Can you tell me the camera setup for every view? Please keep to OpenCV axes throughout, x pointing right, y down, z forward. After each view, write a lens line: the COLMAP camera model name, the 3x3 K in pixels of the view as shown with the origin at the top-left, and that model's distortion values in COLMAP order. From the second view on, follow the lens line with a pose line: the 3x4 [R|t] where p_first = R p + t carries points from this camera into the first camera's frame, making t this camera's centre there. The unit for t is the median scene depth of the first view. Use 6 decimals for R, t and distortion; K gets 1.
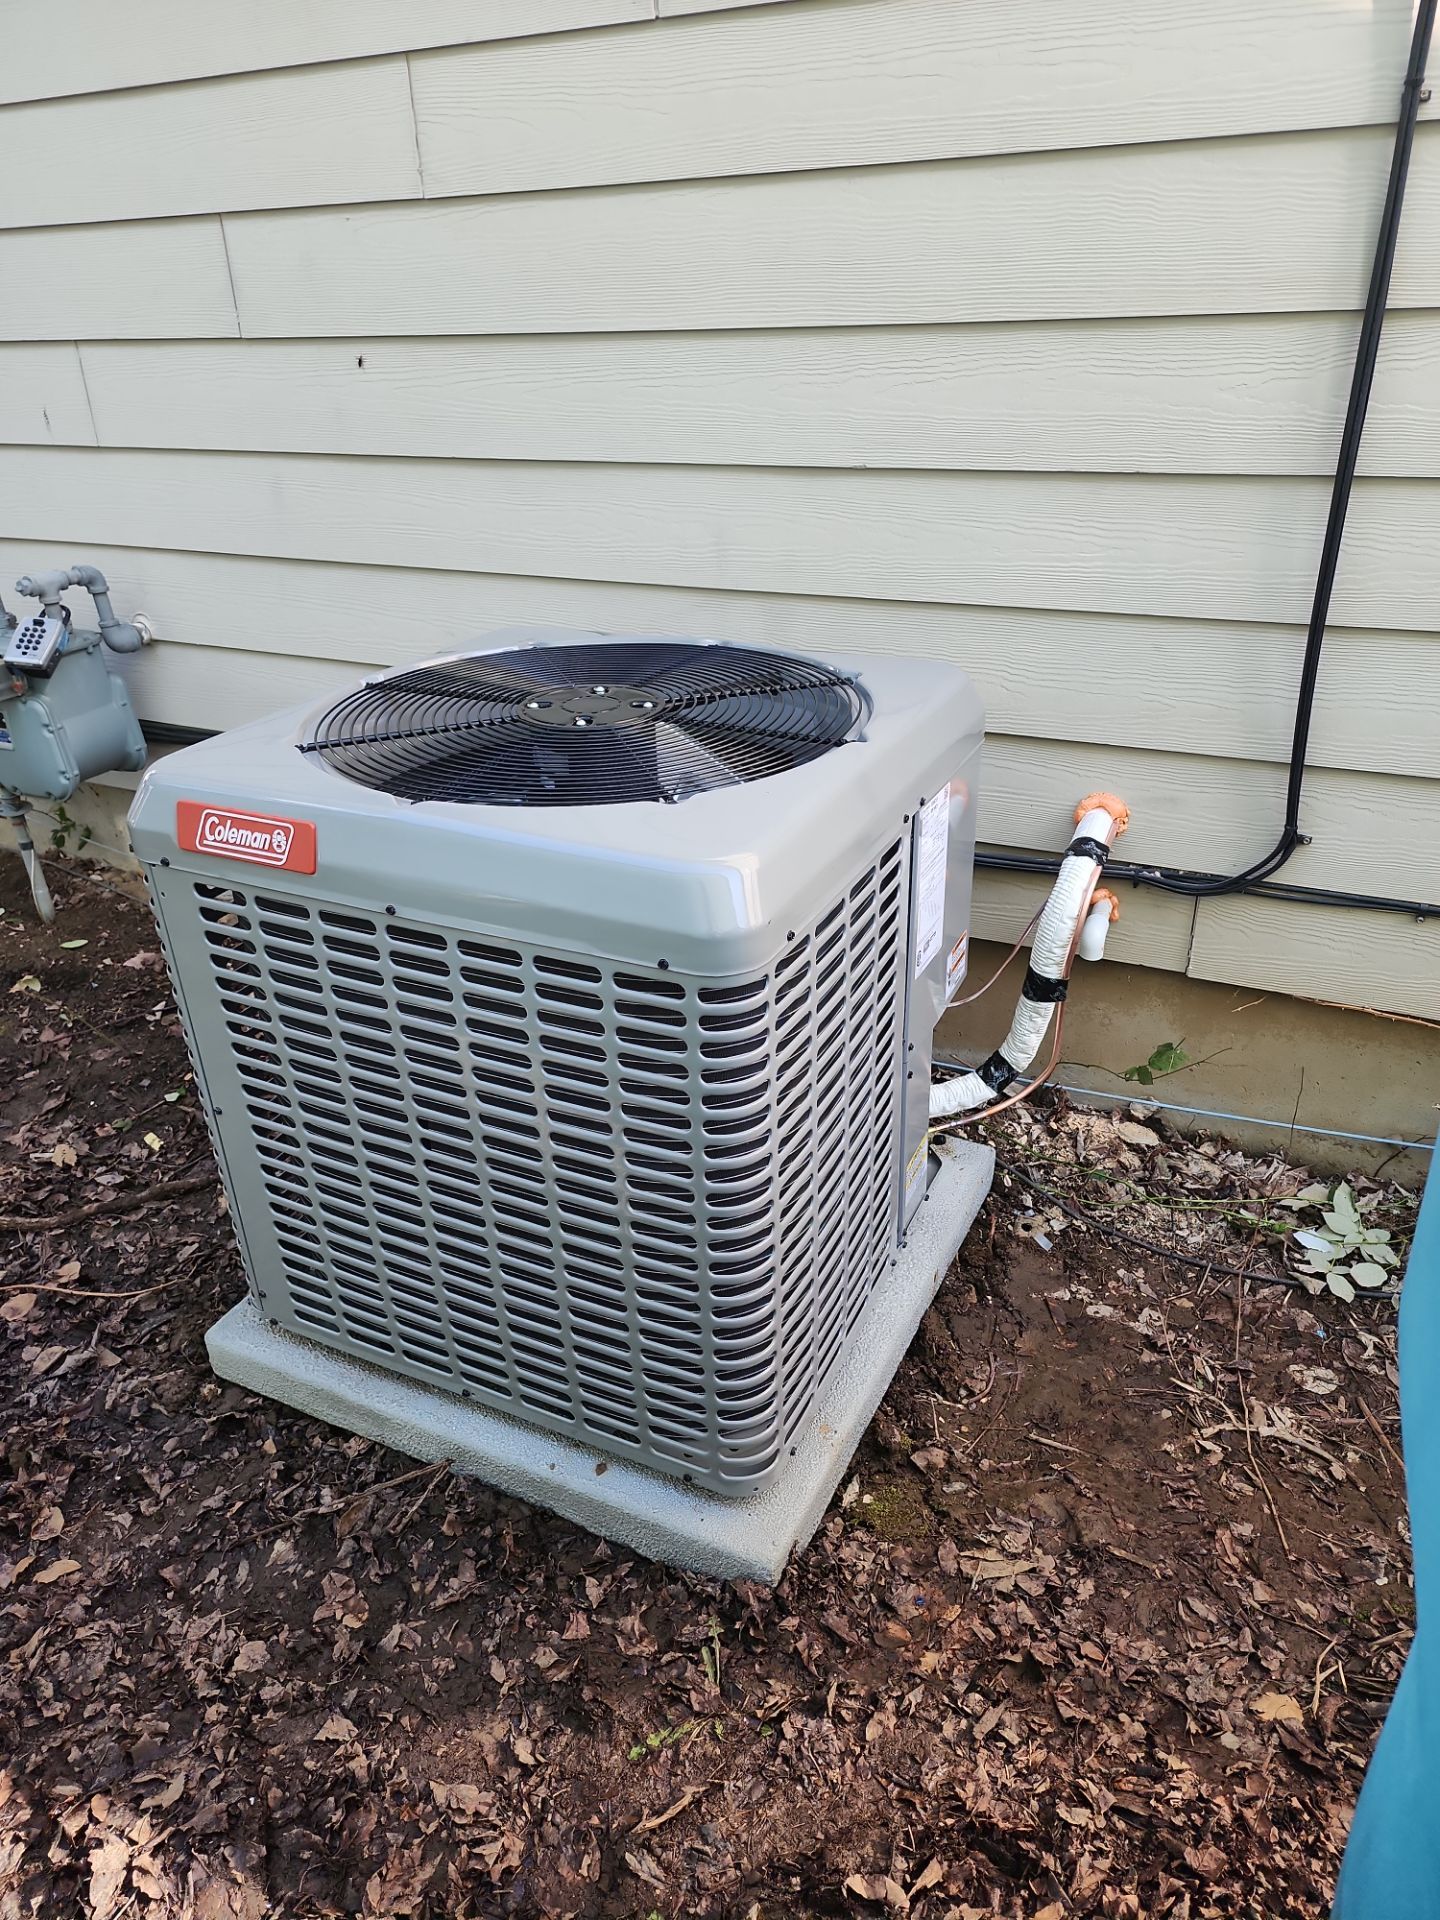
lens RADIAL K [[1294.6, 0, 723.7], [0, 1294.6, 985.3], [0, 0, 1]] dist [0.006261, 0.000713]
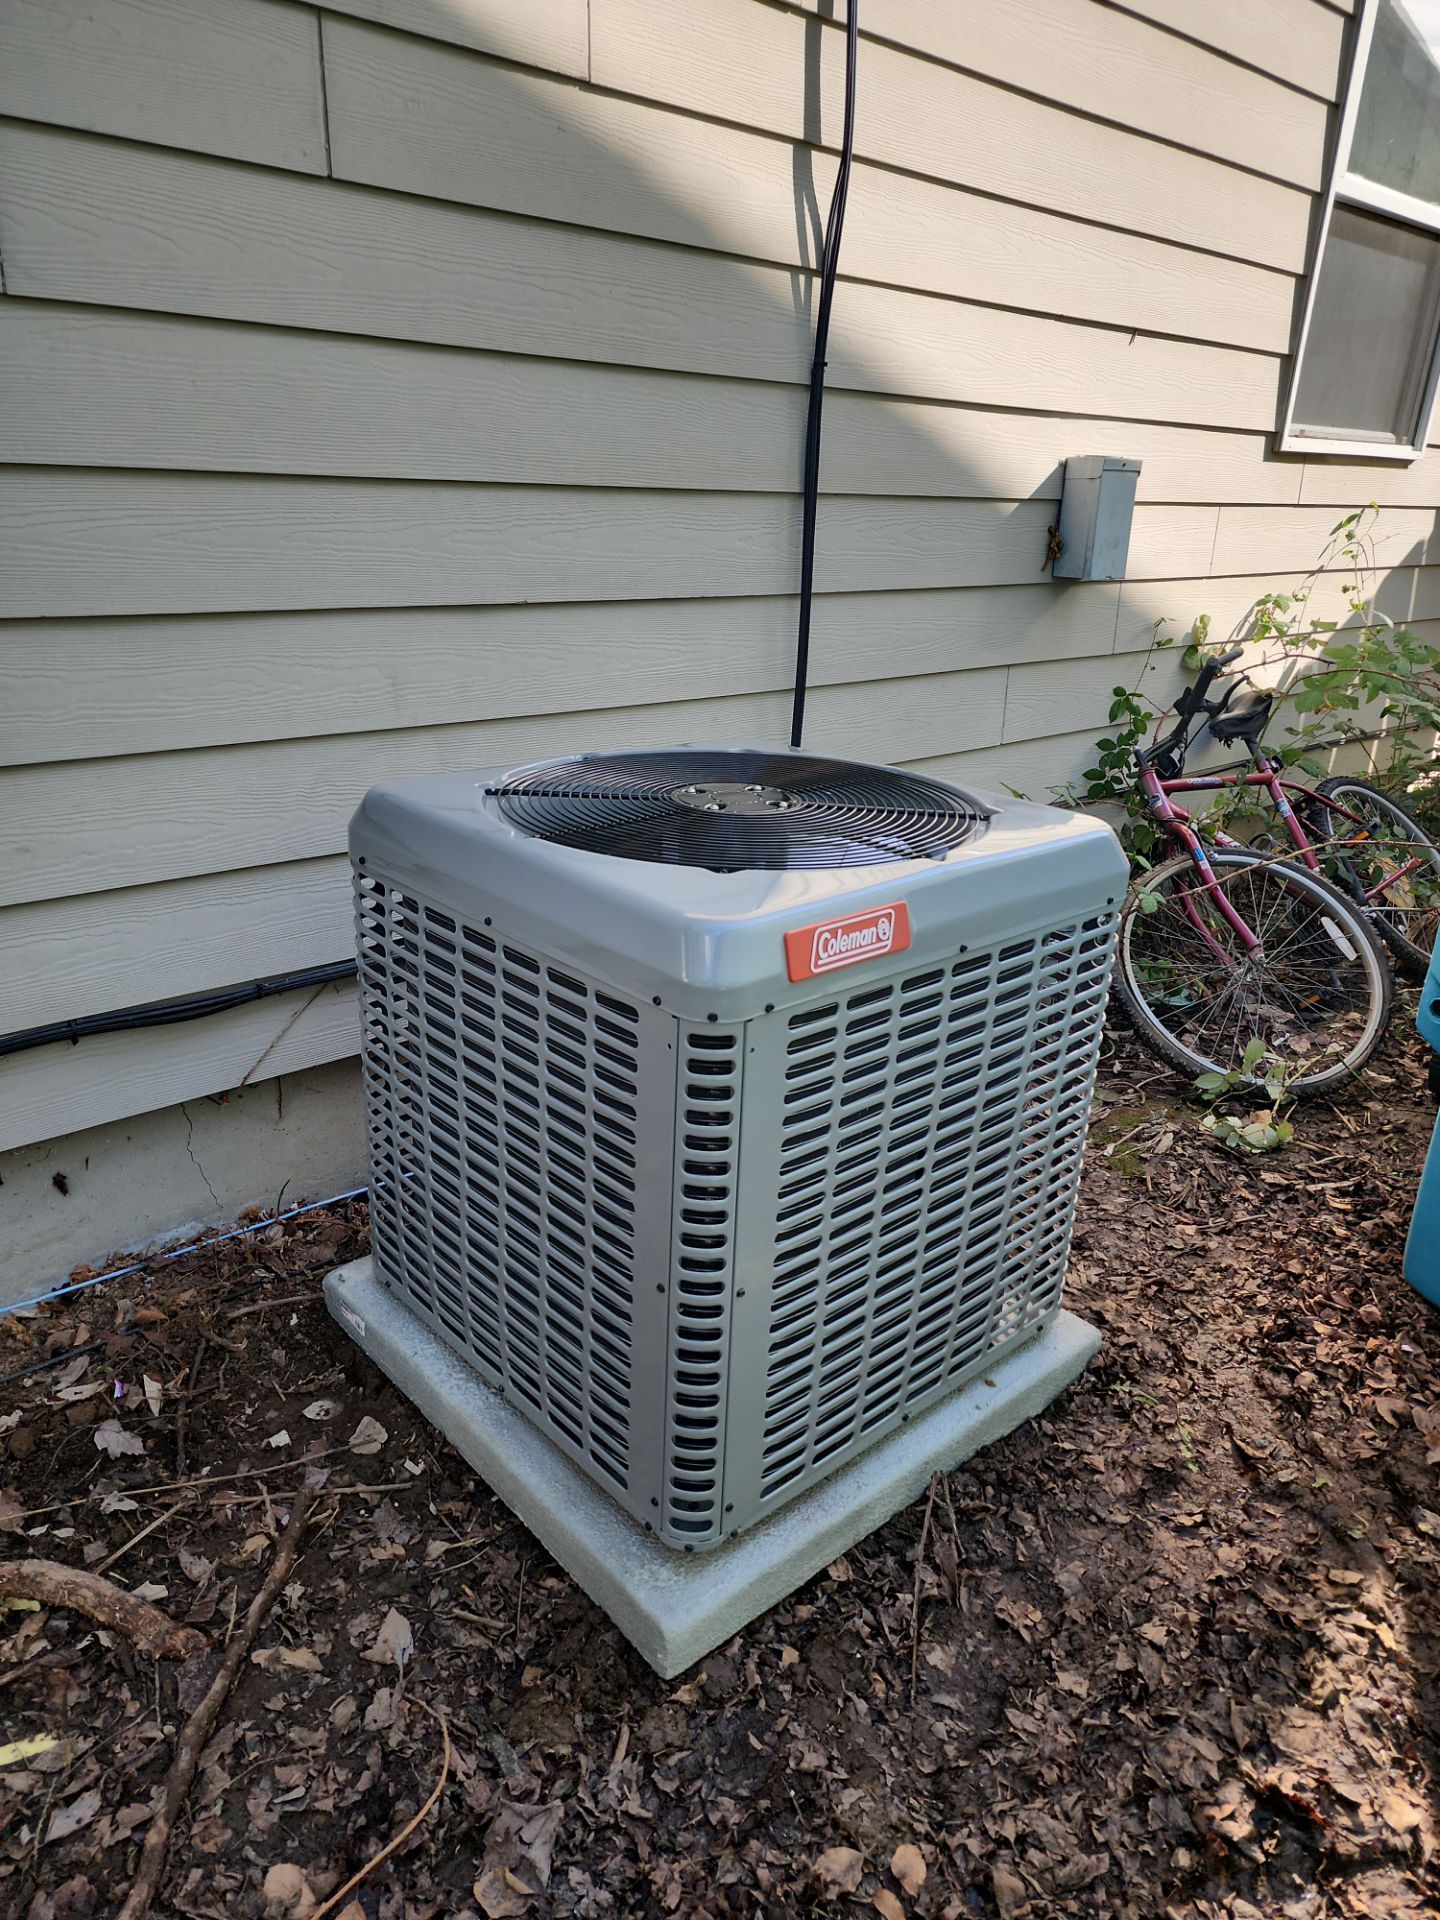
lens RADIAL K [[1327.0, 0, 720.0], [0, 1327.0, 960.0], [0, 0, 1]] dist [0.027652, -0.000737]
pose [[0.354898, -0.271622, 0.894578, -1.242382], [0.391020, 0.912278, 0.121871, -0.247305], [-0.849206, 0.306547, 0.429975, 0.585805]]
